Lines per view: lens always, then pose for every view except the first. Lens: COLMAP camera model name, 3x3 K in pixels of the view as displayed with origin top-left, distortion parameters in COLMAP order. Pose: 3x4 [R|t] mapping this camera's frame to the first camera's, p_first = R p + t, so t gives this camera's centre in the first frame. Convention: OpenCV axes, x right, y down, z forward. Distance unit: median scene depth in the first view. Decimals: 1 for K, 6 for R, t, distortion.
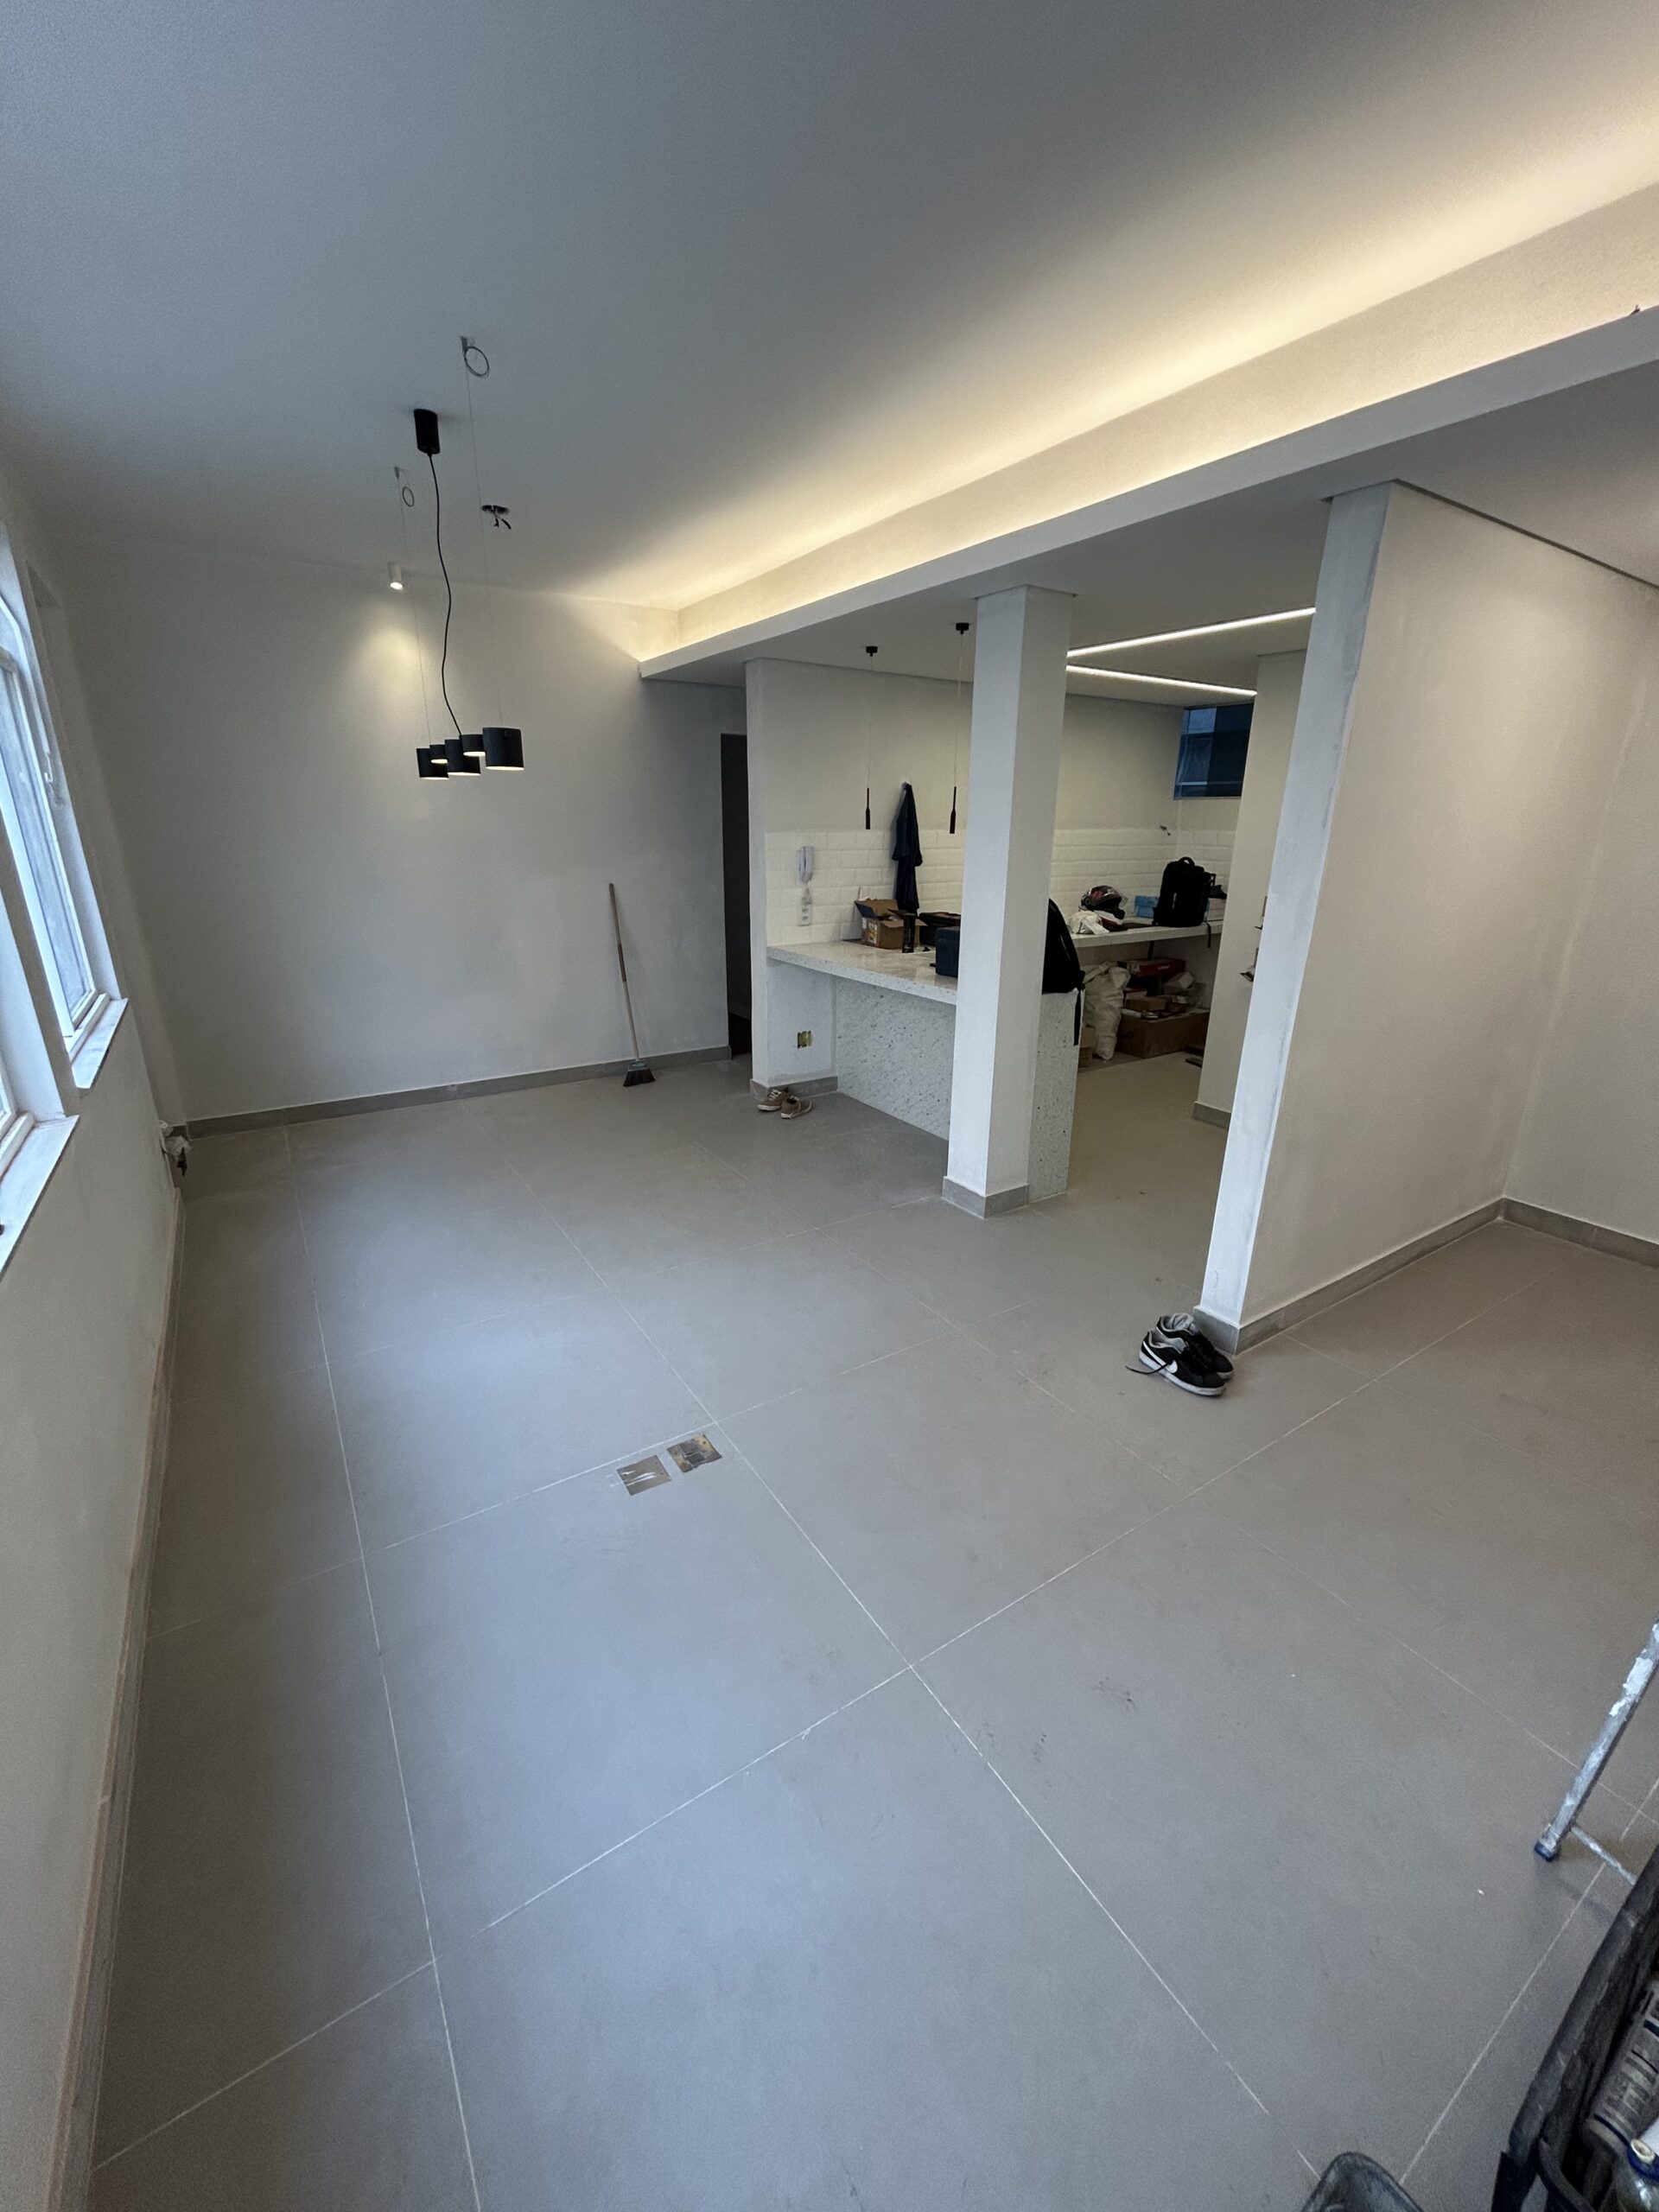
lens RADIAL K [[888.3, 0, 829.5], [0, 888.3, 1106.0], [0, 0, 1]] dist [-0.000993, -0.000156]
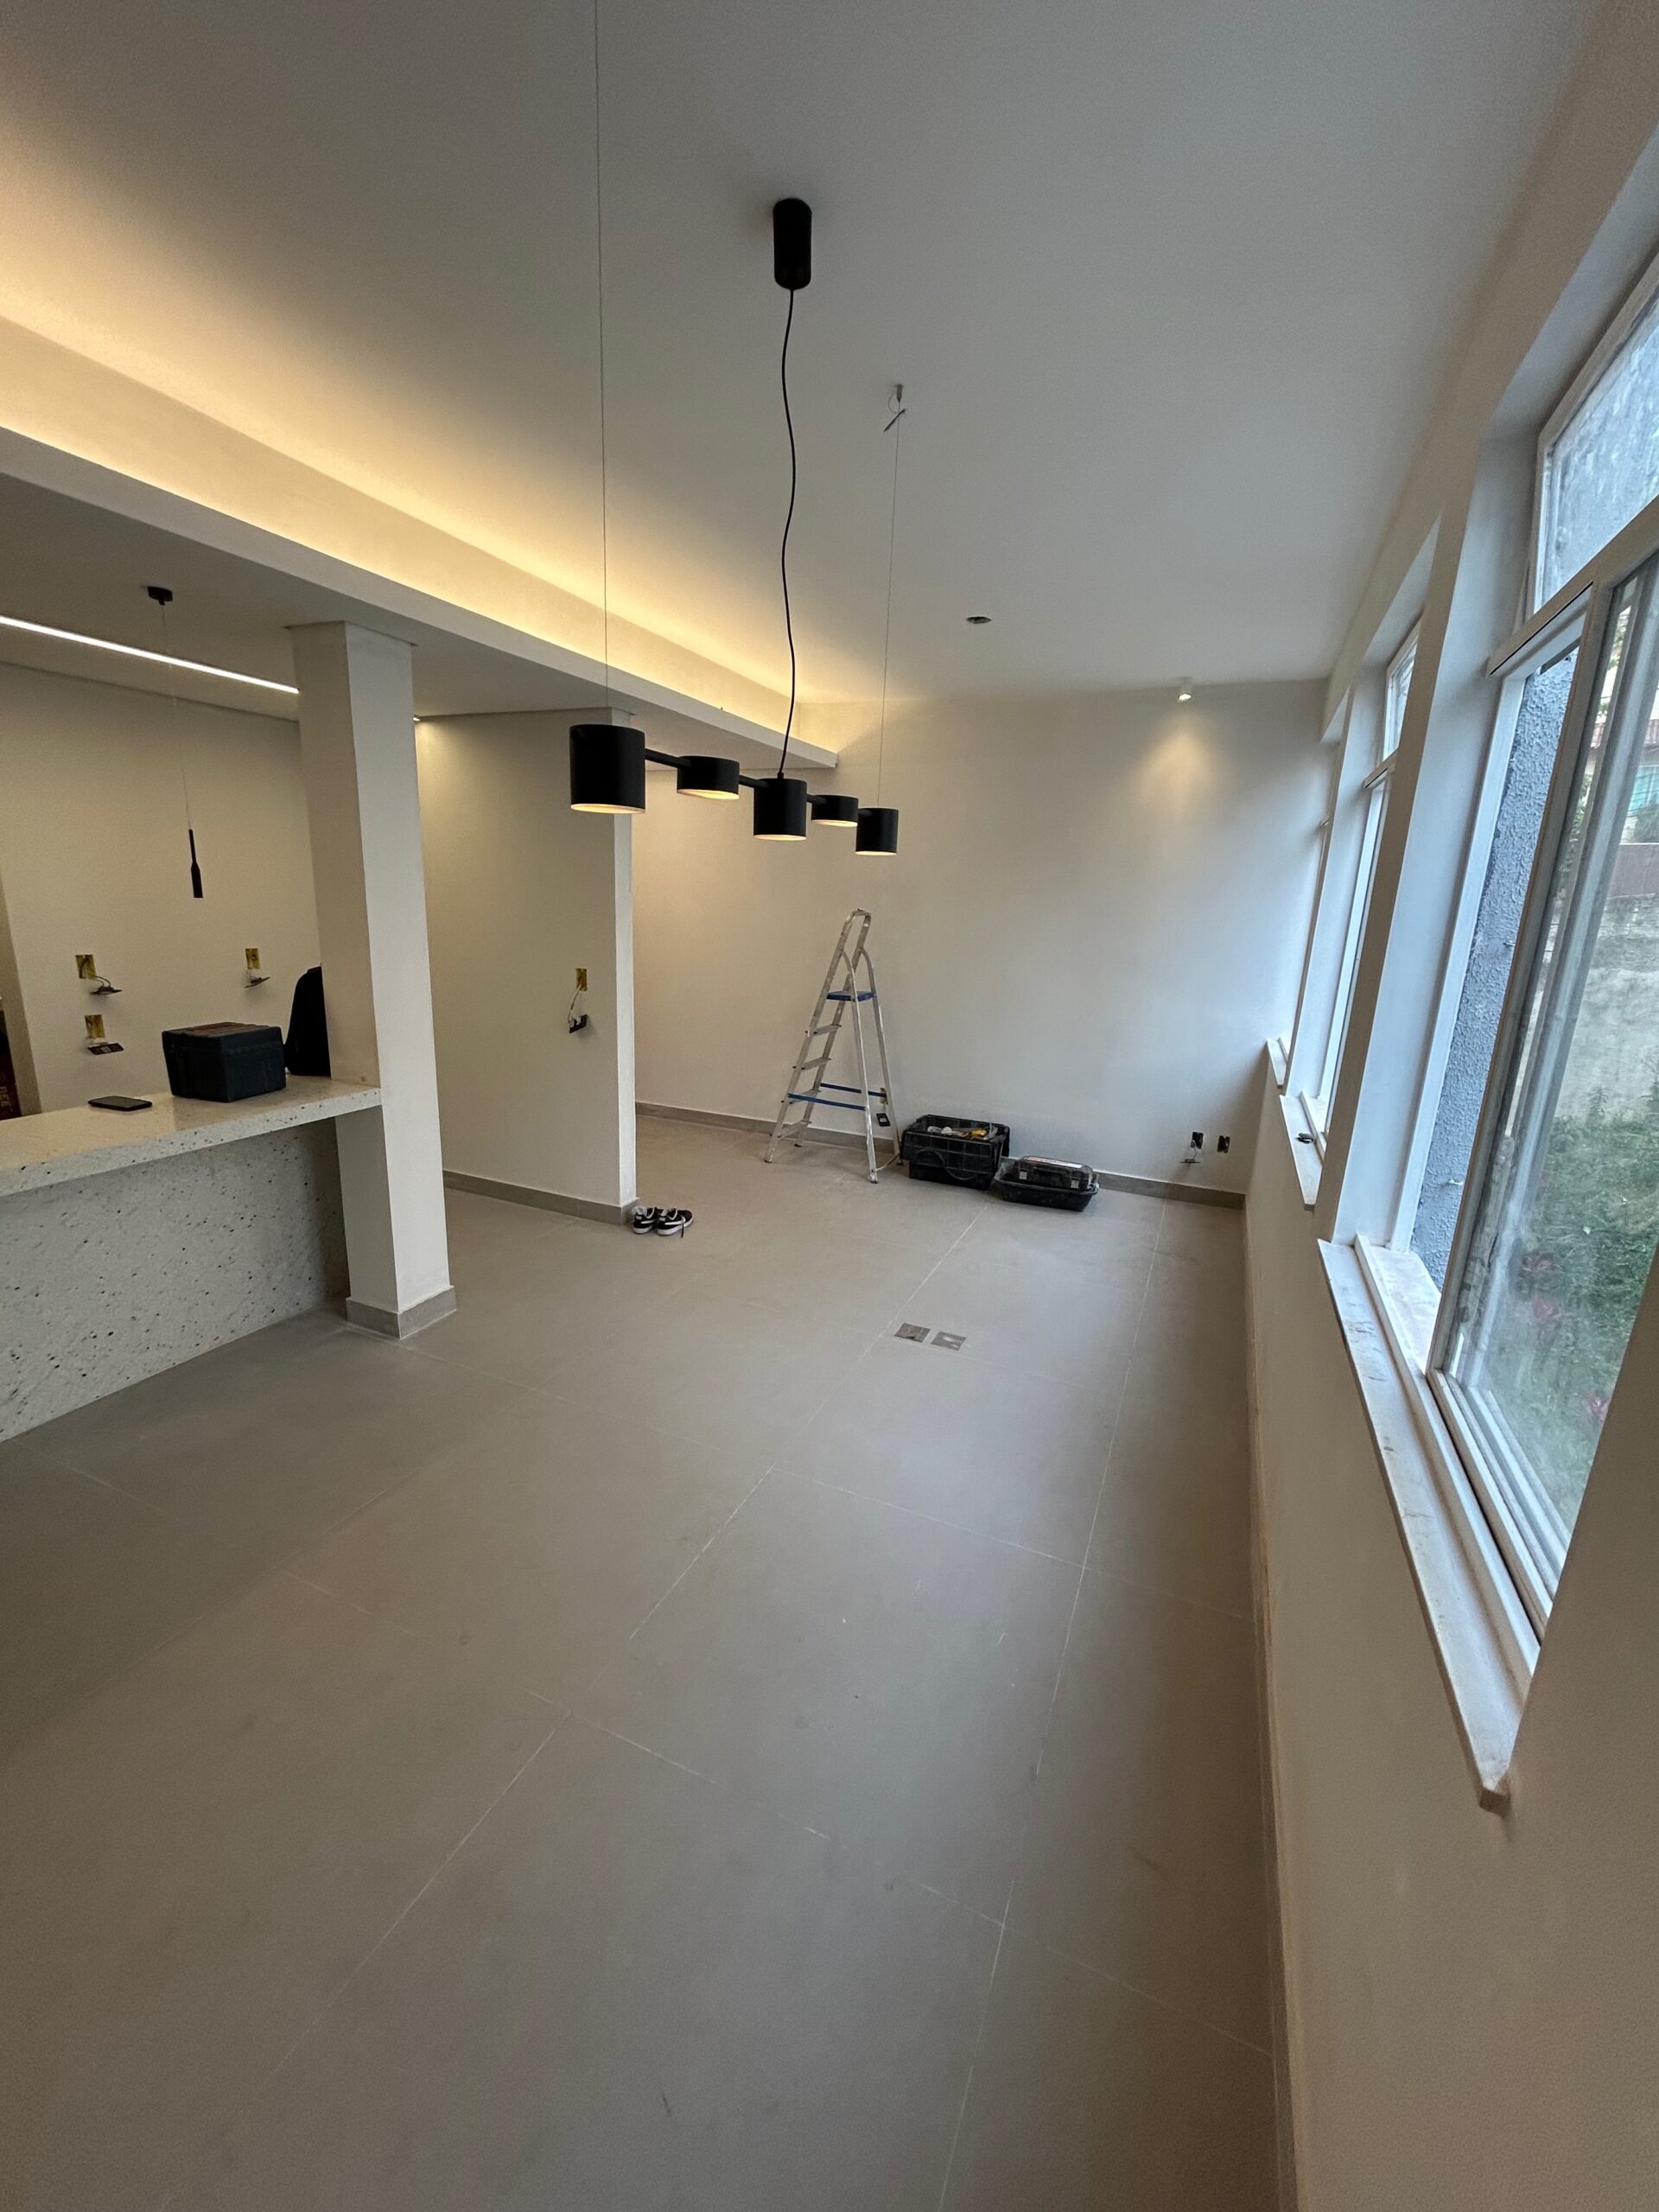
lens RADIAL K [[888.3, 0, 829.5], [0, 888.3, 1106.0], [0, 0, 1]] dist [-0.000993, -0.000156]
pose [[-0.555380, -0.224882, 0.800613, -0.984726], [0.217831, 0.889786, 0.401038, -0.465915], [-0.802560, 0.397127, -0.445183, 1.374613]]
